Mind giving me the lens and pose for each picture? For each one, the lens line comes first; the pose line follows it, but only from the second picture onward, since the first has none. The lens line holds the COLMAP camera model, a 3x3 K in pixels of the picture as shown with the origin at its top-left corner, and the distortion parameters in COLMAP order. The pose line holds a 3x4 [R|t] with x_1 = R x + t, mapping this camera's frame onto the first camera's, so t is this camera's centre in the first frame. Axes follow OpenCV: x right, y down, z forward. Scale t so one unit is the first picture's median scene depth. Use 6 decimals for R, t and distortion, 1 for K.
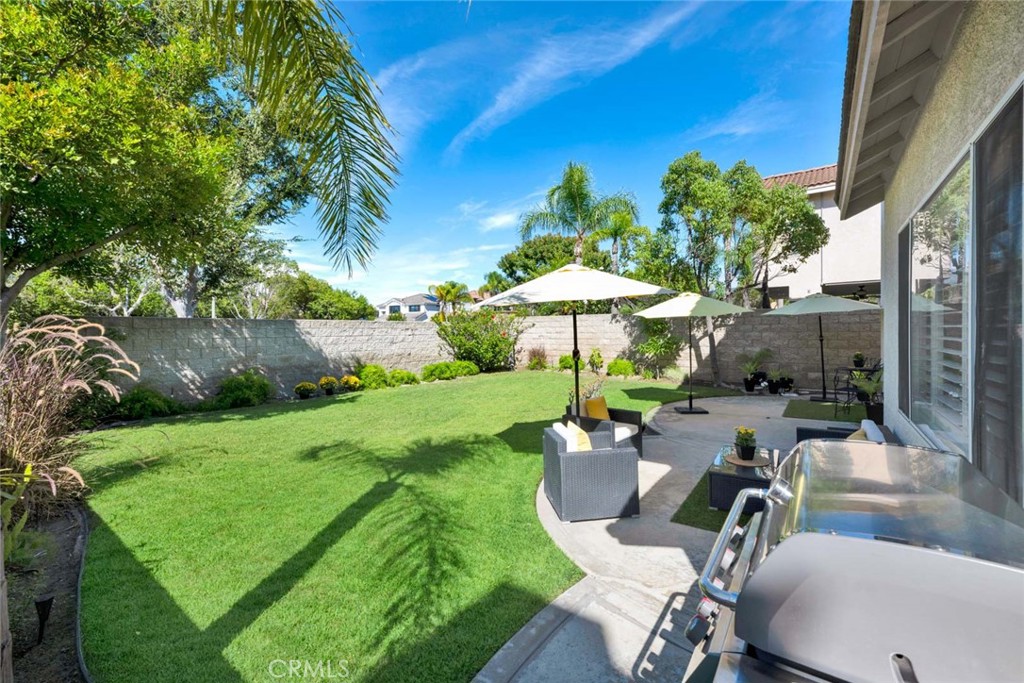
lens RADIAL K [[423.5, 0, 512.6], [0, 423.5, 336.2], [0, 0, 1]] dist [-0.000297, -0.000897]
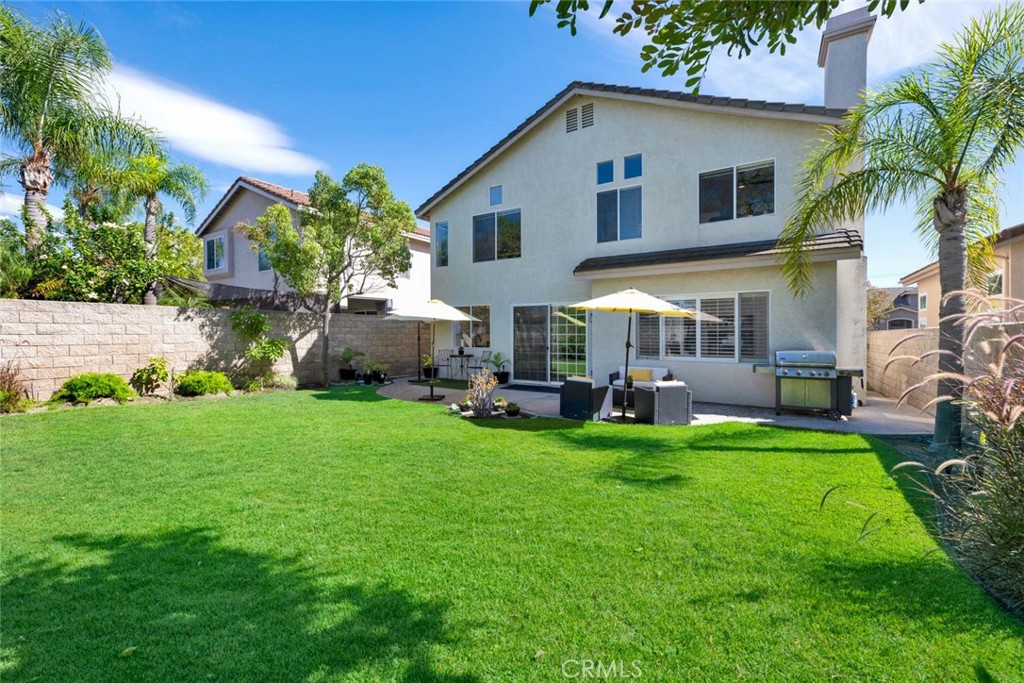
lens RADIAL K [[423.5, 0, 512.6], [0, 423.5, 339.5], [0, 0, 1]] dist [-0.000297, -0.000897]
pose [[-0.069897, -0.004703, 0.997543, -0.837065], [0.013088, 0.999898, 0.005631, 0.006422], [-0.997468, 0.013449, -0.069828, 0.895223]]
